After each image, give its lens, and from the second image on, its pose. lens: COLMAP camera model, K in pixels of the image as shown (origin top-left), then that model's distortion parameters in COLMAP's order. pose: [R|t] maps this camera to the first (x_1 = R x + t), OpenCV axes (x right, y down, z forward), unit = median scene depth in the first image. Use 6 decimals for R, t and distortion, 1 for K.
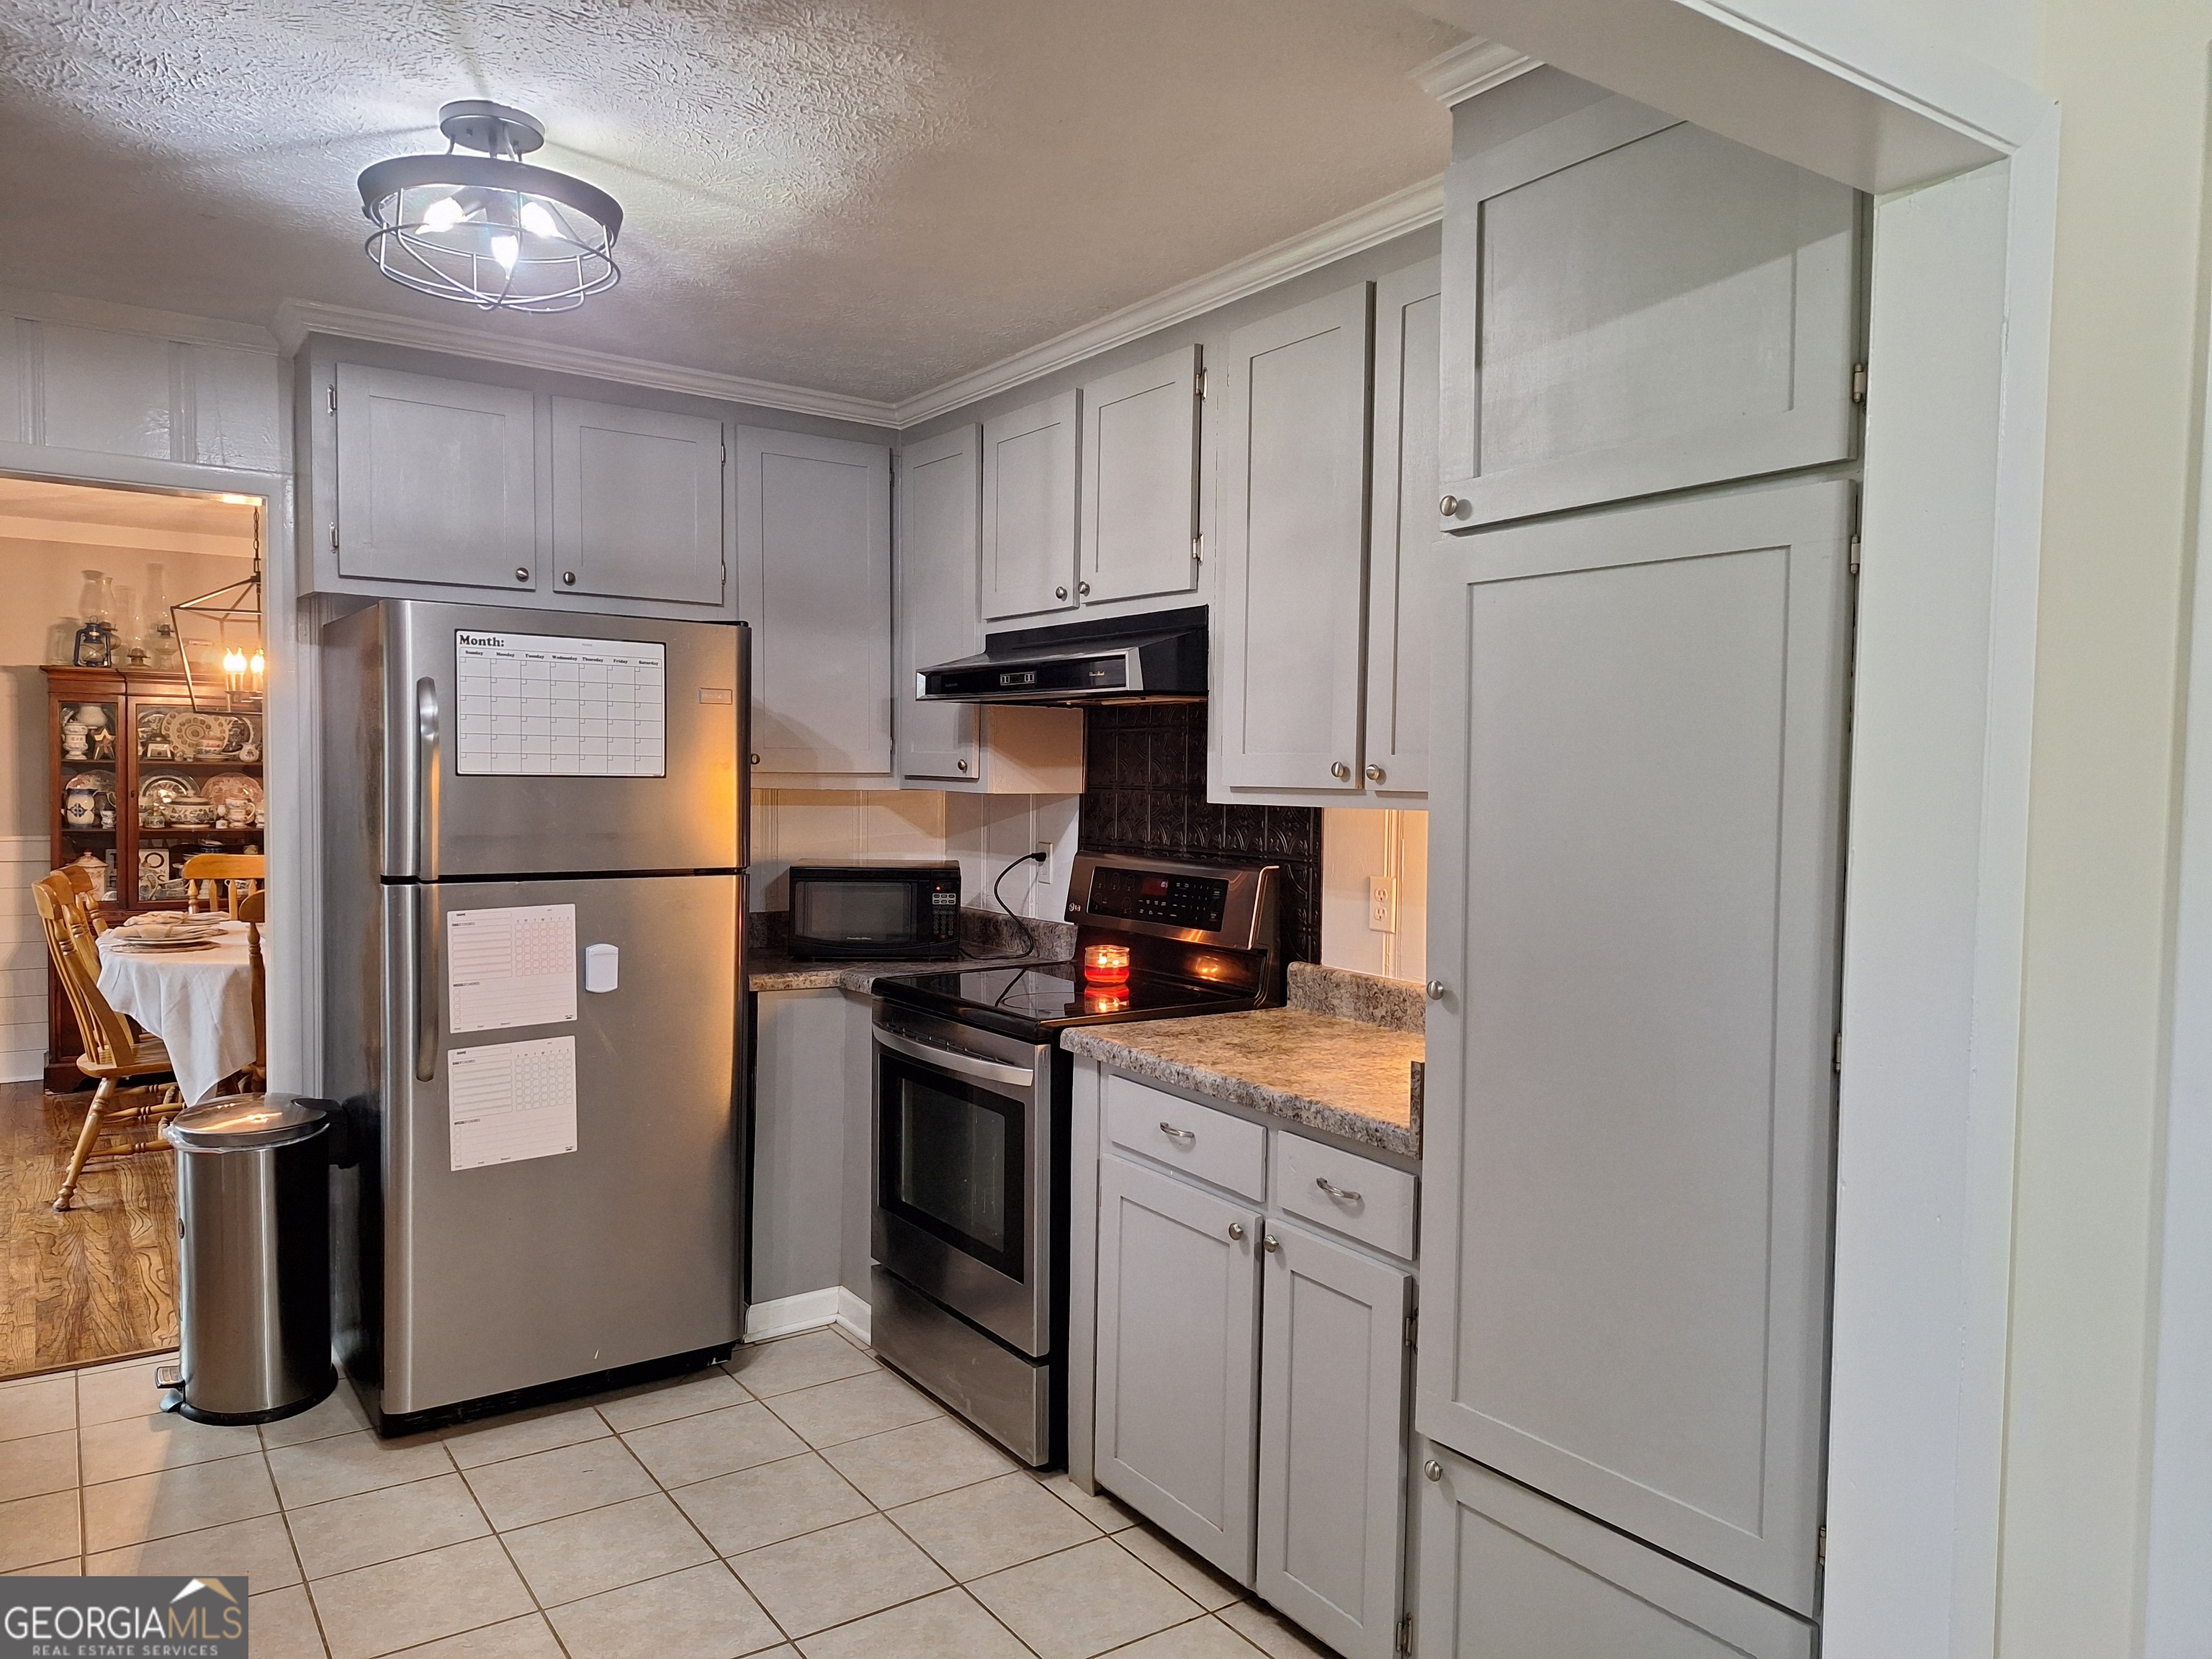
lens RADIAL K [[1535.0, 0, 1129.9], [0, 1535.0, 826.4], [0, 0, 1]] dist [0.048835, -0.054605]
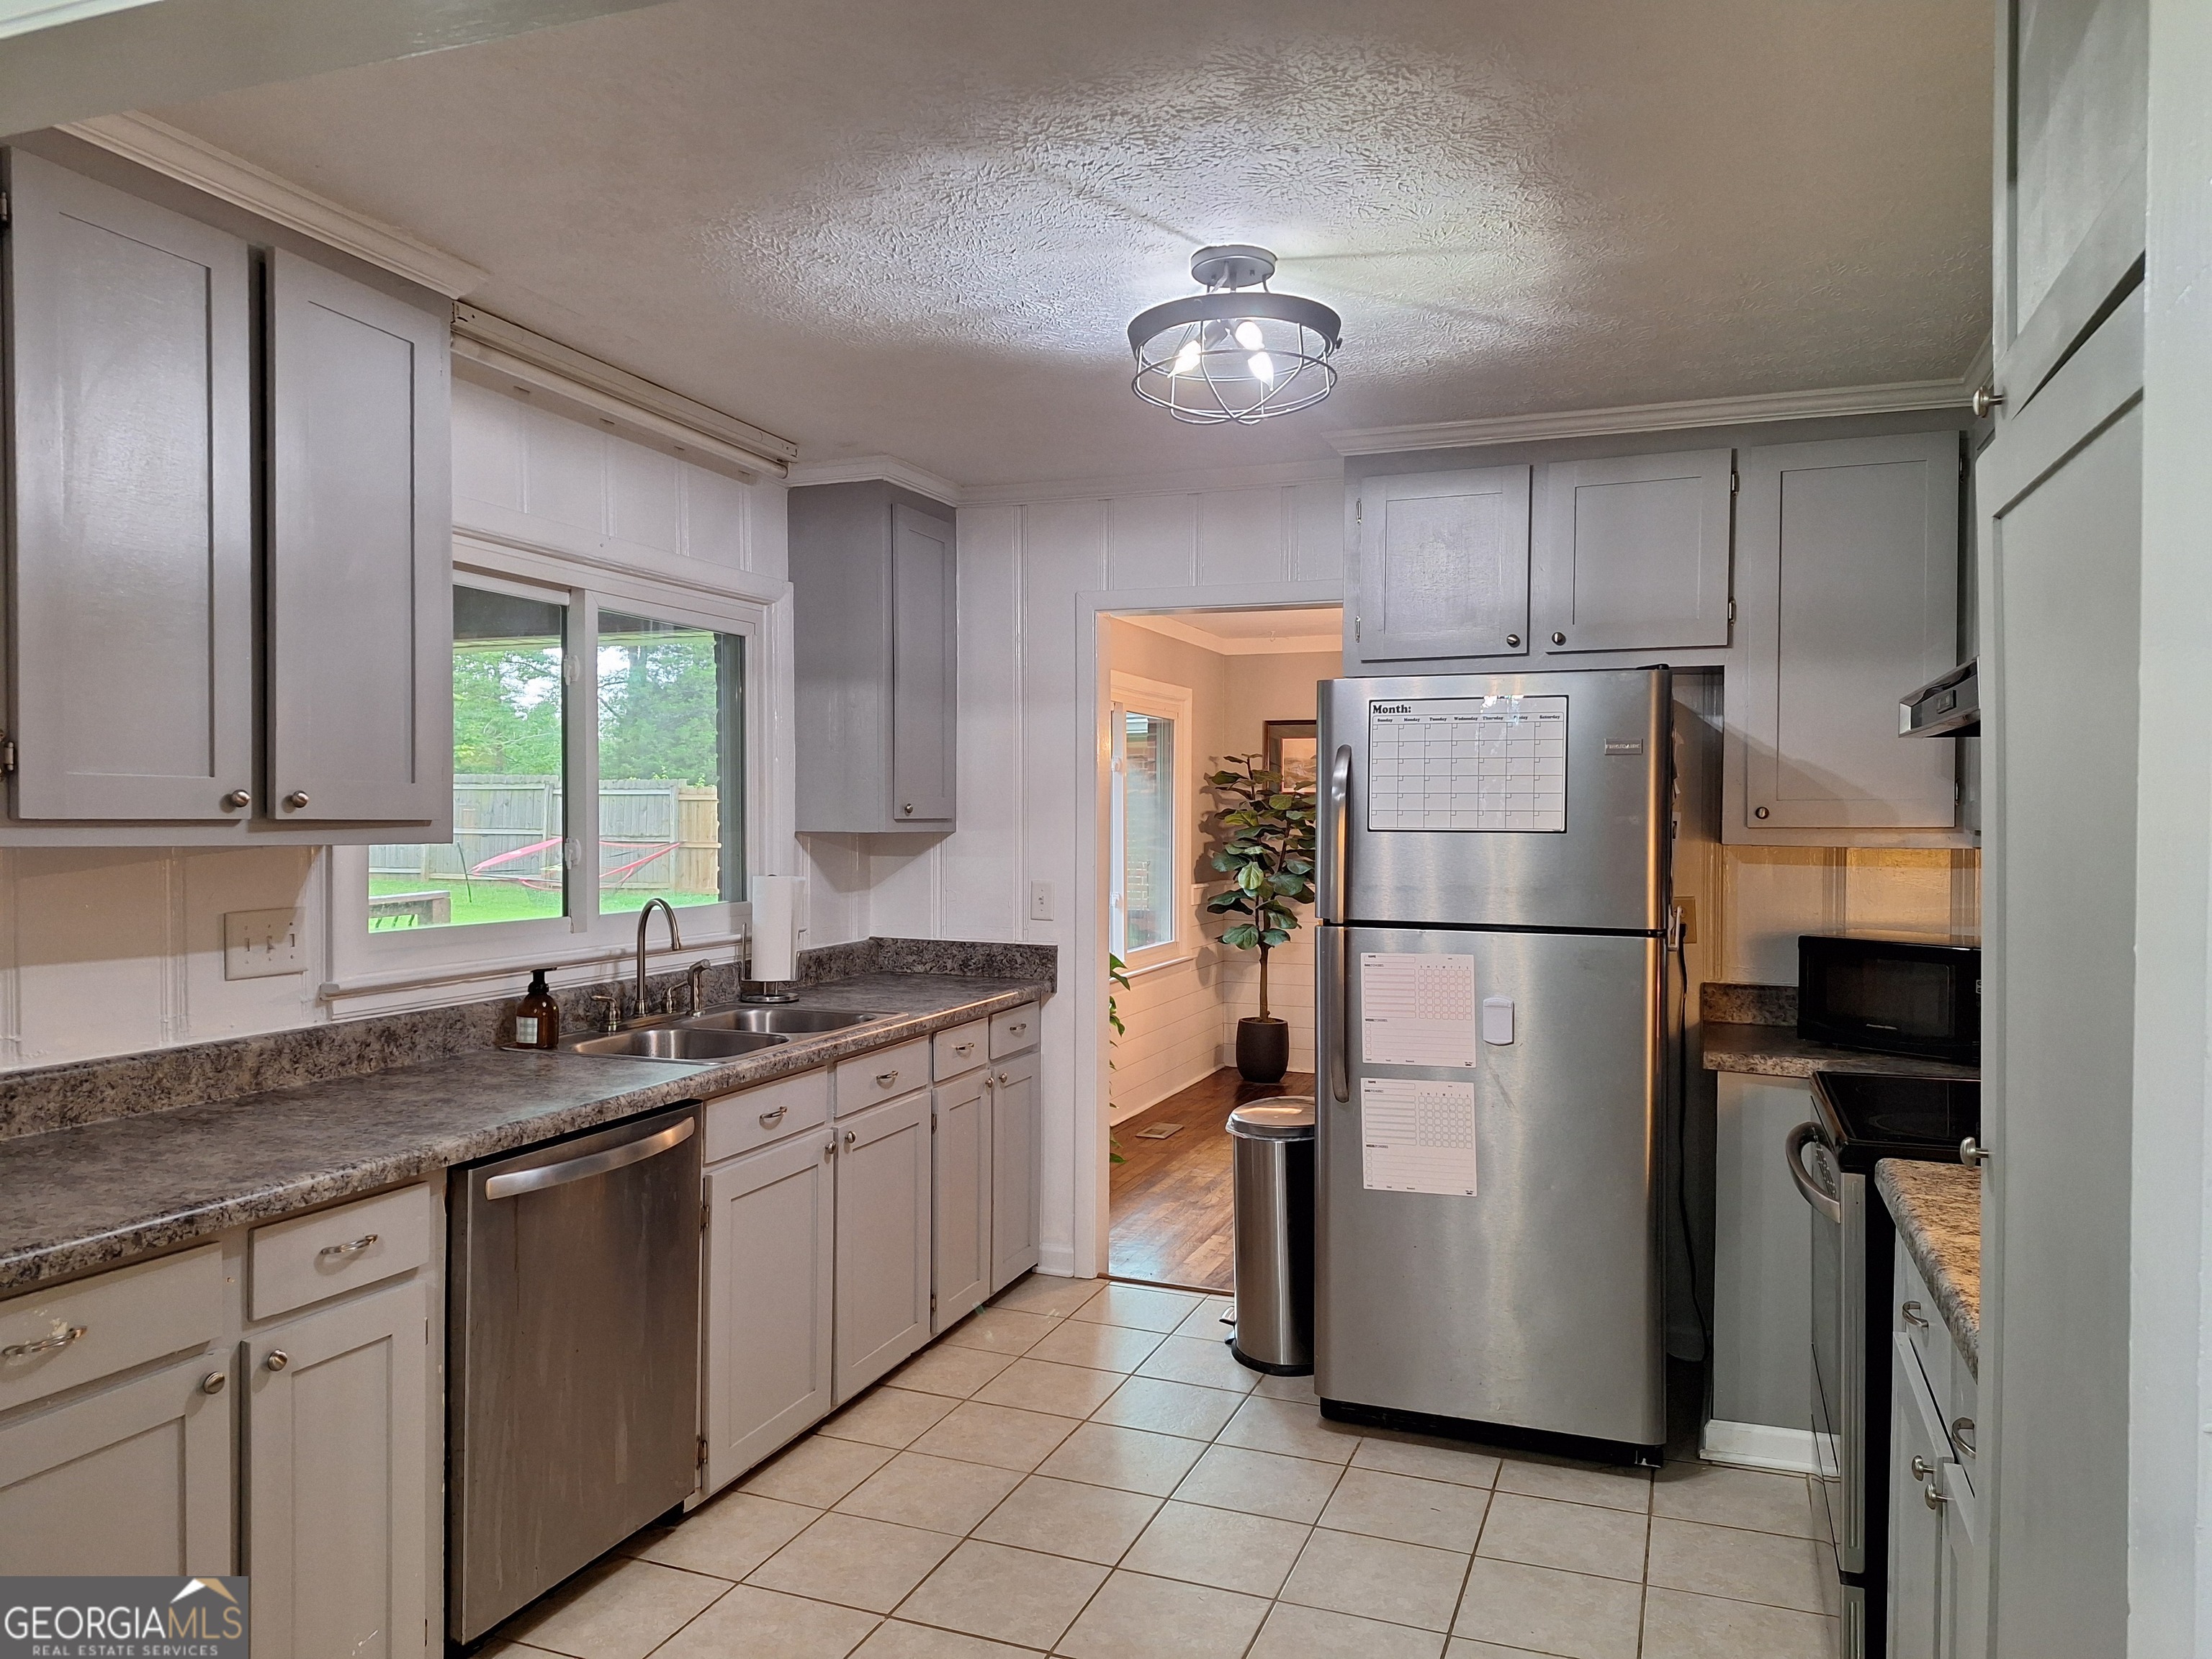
lens RADIAL K [[1535.0, 0, 1118.1], [0, 1535.0, 828.3], [0, 0, 1]] dist [0.048835, -0.054605]
pose [[0.560300, -0.003237, -0.828284, 0.359014], [-0.031226, 0.999199, -0.025027, -0.001273], [0.827701, 0.039887, 0.559750, 0.222928]]
